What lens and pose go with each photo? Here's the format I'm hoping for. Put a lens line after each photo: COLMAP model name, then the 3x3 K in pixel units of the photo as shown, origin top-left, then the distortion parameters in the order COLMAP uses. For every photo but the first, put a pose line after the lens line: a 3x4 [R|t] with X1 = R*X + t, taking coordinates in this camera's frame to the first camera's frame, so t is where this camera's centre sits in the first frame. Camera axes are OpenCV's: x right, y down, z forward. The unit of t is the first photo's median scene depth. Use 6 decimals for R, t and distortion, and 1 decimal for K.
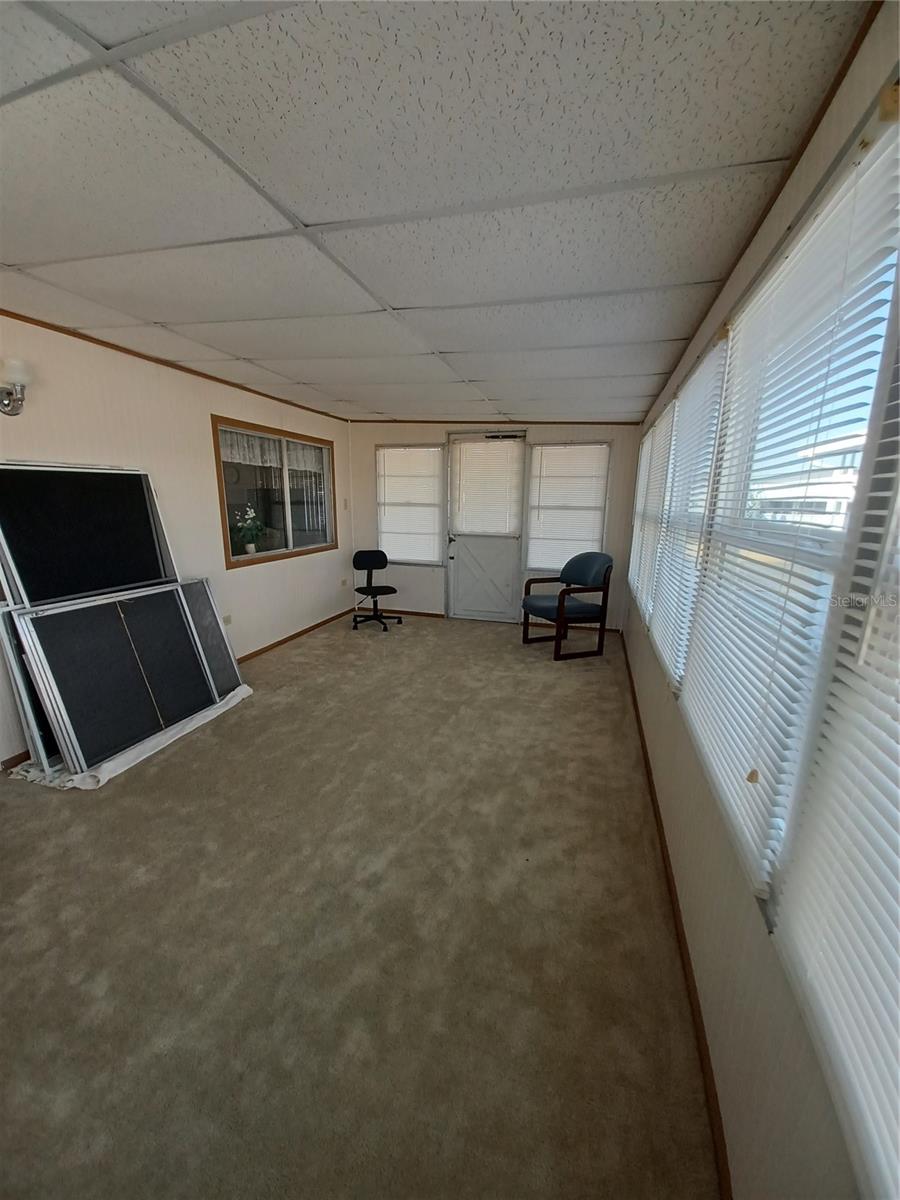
lens RADIAL K [[464.2, 0, 450.0], [0, 464.2, 600.0], [0, 0, 1]] dist [0.002299, 0.000176]
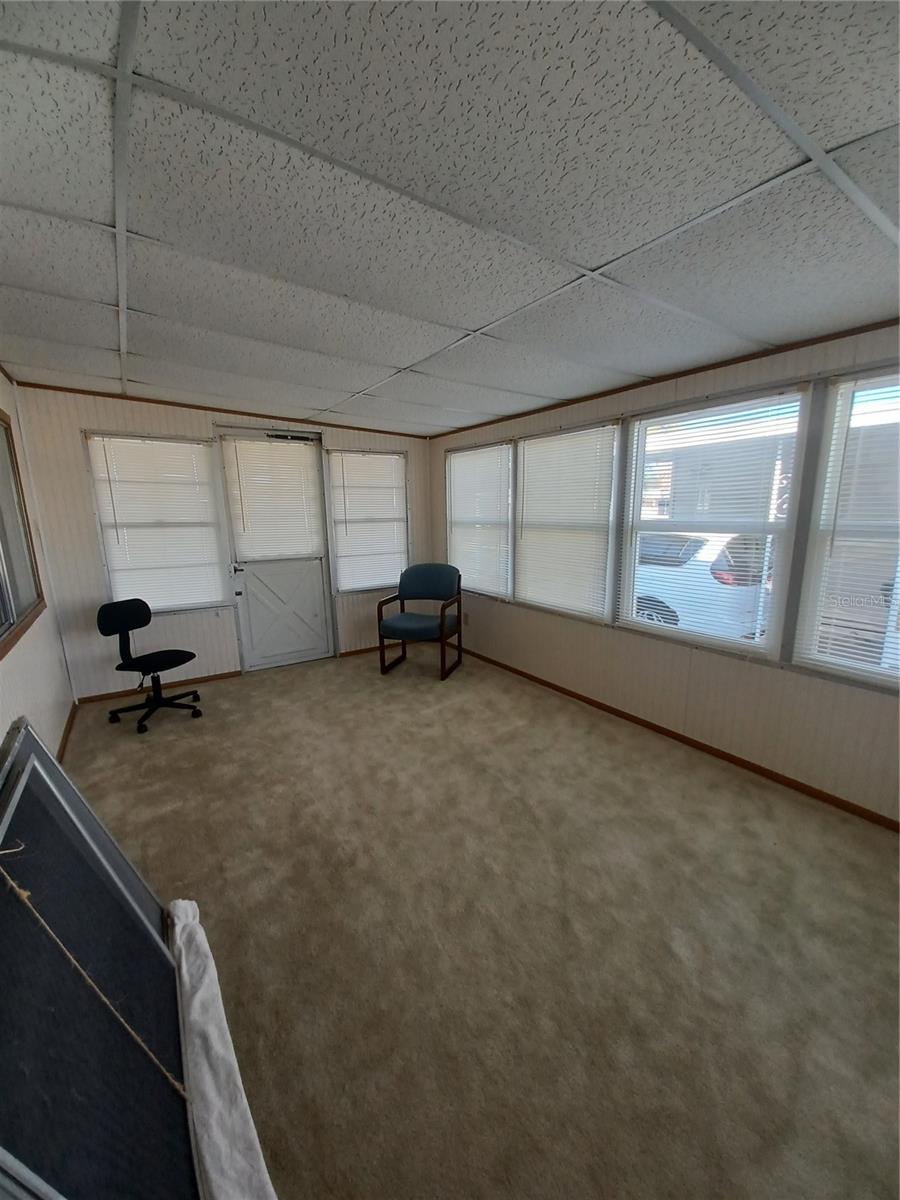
lens RADIAL K [[464.2, 0, 450.0], [0, 464.2, 600.0], [0, 0, 1]] dist [0.002299, 0.000176]
pose [[0.654762, -0.161937, 0.738284, -0.356055], [0.182331, 0.981773, 0.053641, -0.063691], [-0.733513, 0.099490, 0.672354, 0.275016]]
